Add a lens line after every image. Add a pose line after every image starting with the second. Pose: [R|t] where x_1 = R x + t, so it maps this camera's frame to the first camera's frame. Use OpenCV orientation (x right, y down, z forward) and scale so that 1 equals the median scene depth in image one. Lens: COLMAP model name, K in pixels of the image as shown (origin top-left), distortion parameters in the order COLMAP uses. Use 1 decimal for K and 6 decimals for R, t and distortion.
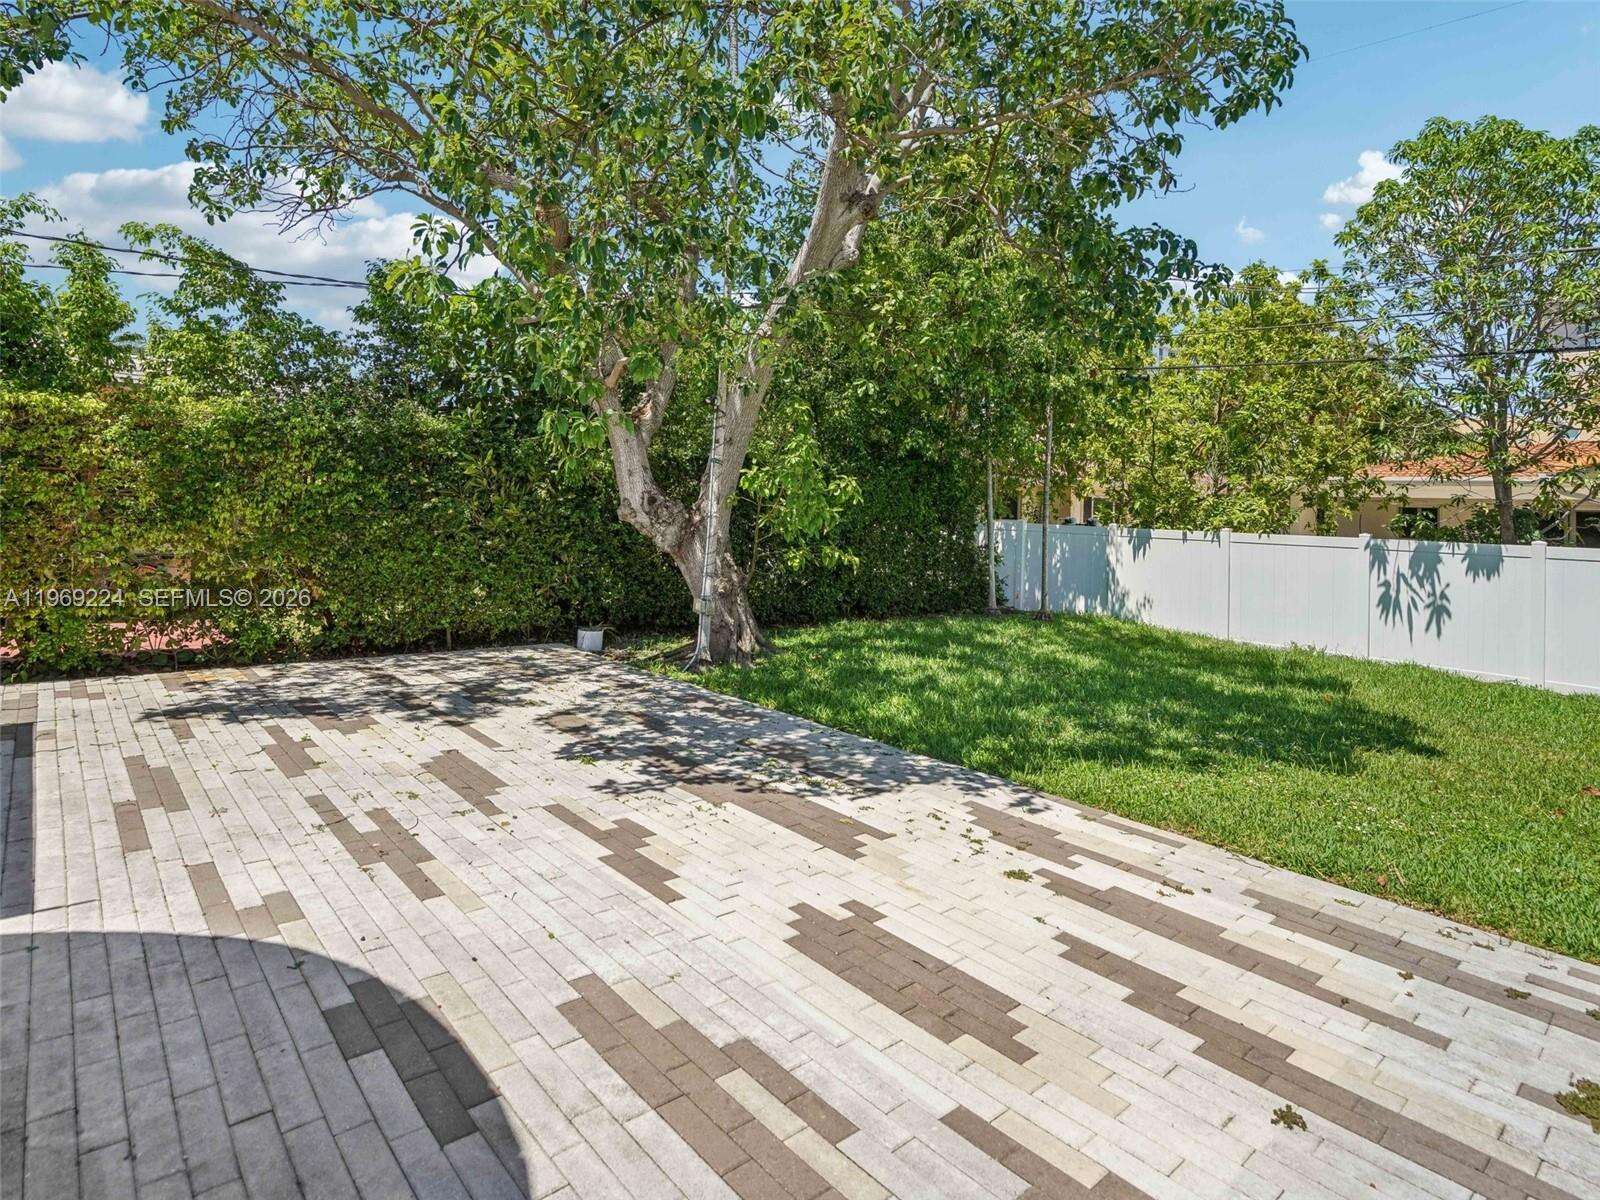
lens RADIAL K [[822.4, 0, 800.6], [0, 822.4, 589.5], [0, 0, 1]] dist [-0.005630, 0.003284]
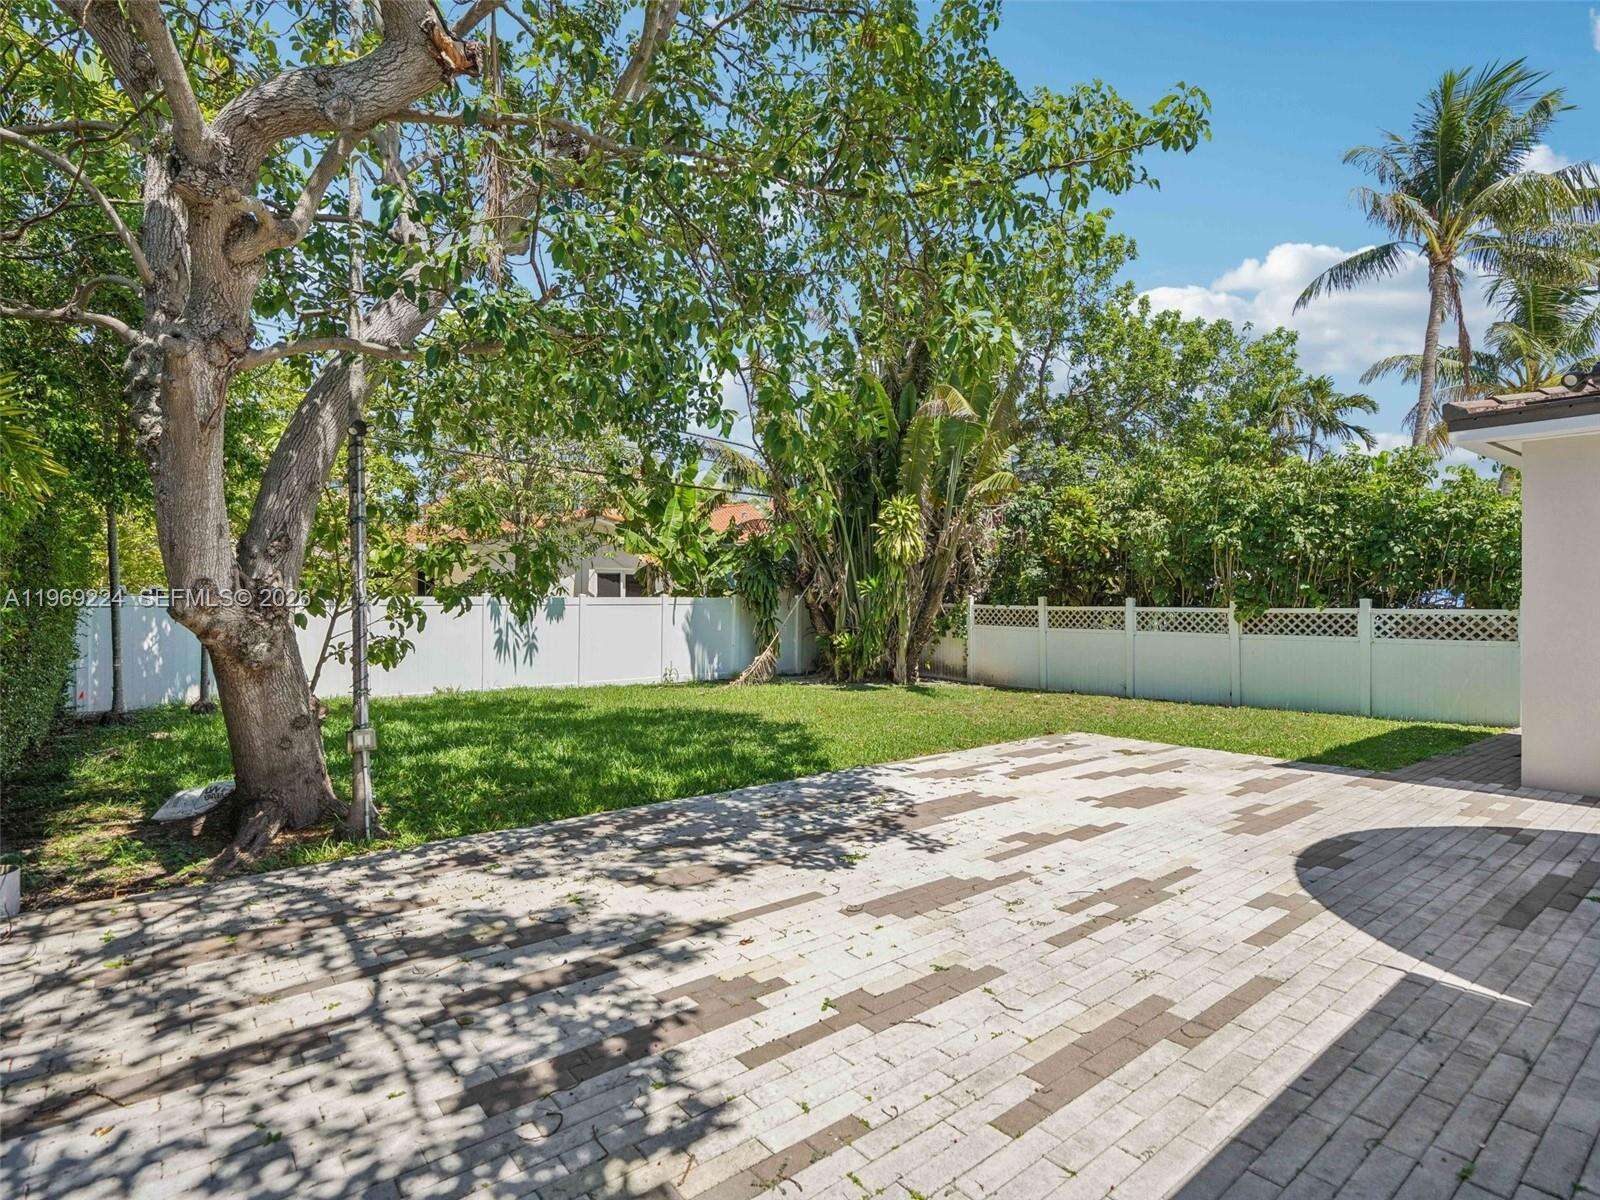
lens RADIAL K [[822.4, 0, 800.6], [0, 822.4, 589.5], [0, 0, 1]] dist [-0.005630, 0.003284]
pose [[0.056800, -0.023938, 0.998099, -1.776156], [0.089788, 0.995784, 0.018773, -0.174640], [-0.994340, 0.088551, 0.058710, 1.464984]]
